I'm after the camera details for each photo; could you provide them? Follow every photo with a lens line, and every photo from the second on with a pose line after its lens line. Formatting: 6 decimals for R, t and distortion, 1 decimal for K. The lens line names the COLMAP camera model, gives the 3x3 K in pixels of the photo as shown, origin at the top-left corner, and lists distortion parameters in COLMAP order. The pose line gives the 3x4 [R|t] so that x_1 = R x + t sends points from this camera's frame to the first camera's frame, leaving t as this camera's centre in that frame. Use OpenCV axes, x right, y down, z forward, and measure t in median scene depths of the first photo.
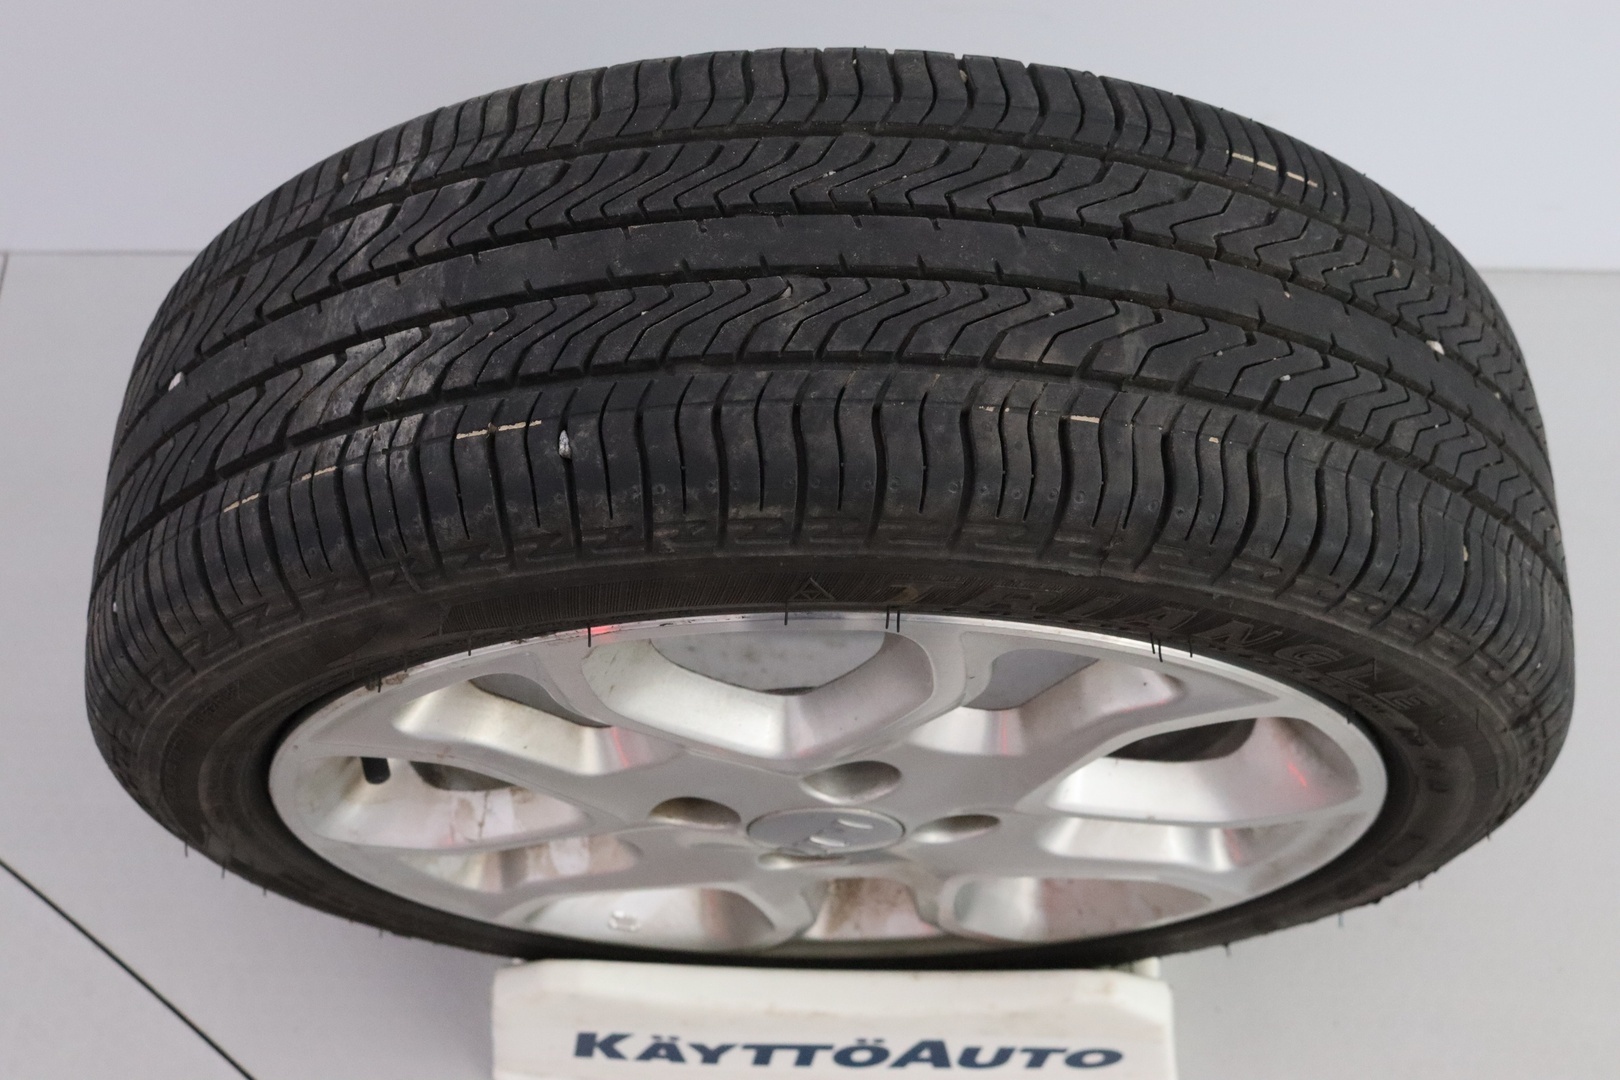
lens RADIAL K [[2083.0, 0, 808.7], [0, 2083.0, 540.4], [0, 0, 1]] dist [-0.080854, 0.000000]
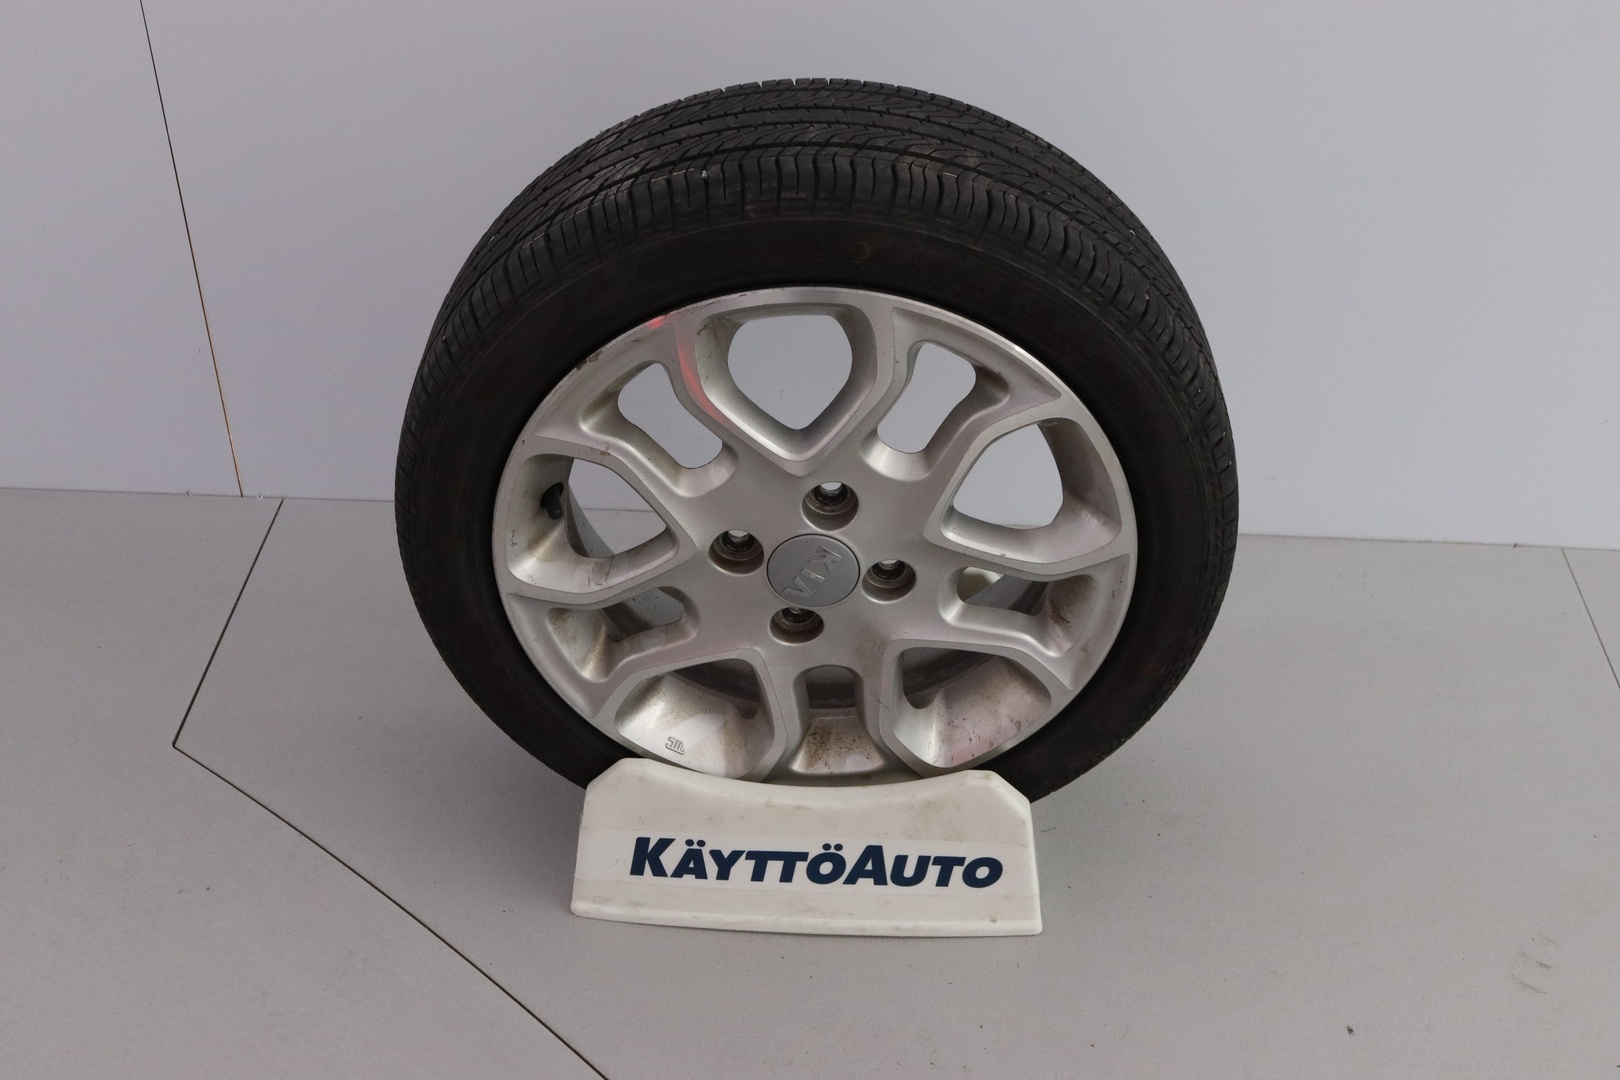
lens RADIAL K [[1873.0, 0, 810.9], [0, 1873.0, 539.2], [0, 0, 1]] dist [-0.104866, 0.000000]
pose [[0.999168, 0.040192, 0.006894, -0.007112], [-0.032357, 0.884300, -0.465796, 1.145567], [-0.024817, 0.465185, 0.884865, -0.502016]]
